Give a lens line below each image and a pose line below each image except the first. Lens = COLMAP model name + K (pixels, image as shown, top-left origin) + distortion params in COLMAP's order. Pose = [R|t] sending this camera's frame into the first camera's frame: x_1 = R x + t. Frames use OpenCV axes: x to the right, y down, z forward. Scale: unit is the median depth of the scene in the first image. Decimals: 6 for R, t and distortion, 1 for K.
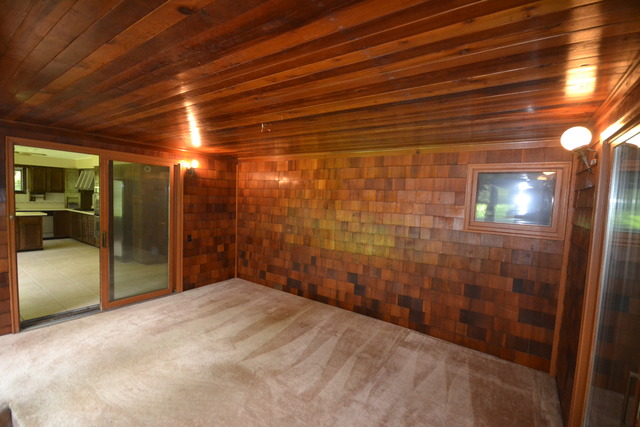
lens RADIAL K [[284.9, 0, 300.7], [0, 284.9, 217.3], [0, 0, 1]] dist [0.003348, -0.002810]
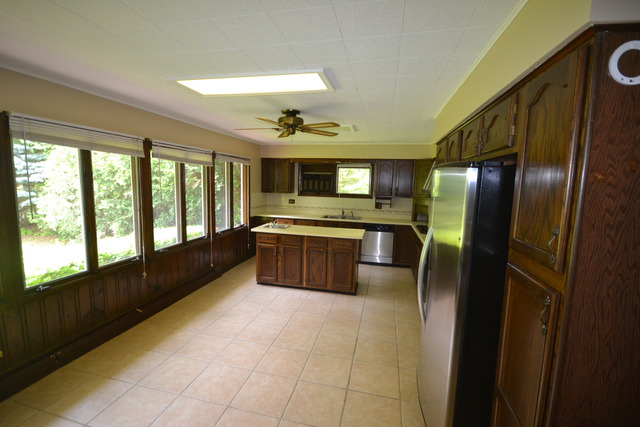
lens RADIAL K [[293.4, 0, 318.8], [0, 293.4, 213.8], [0, 0, 1]] dist [0.002470, 0.000508]
pose [[0.416056, 0.069630, -0.906669, -0.320986], [-0.066405, 0.996728, 0.046075, -0.068878], [0.906911, 0.041038, 0.419318, 0.550469]]
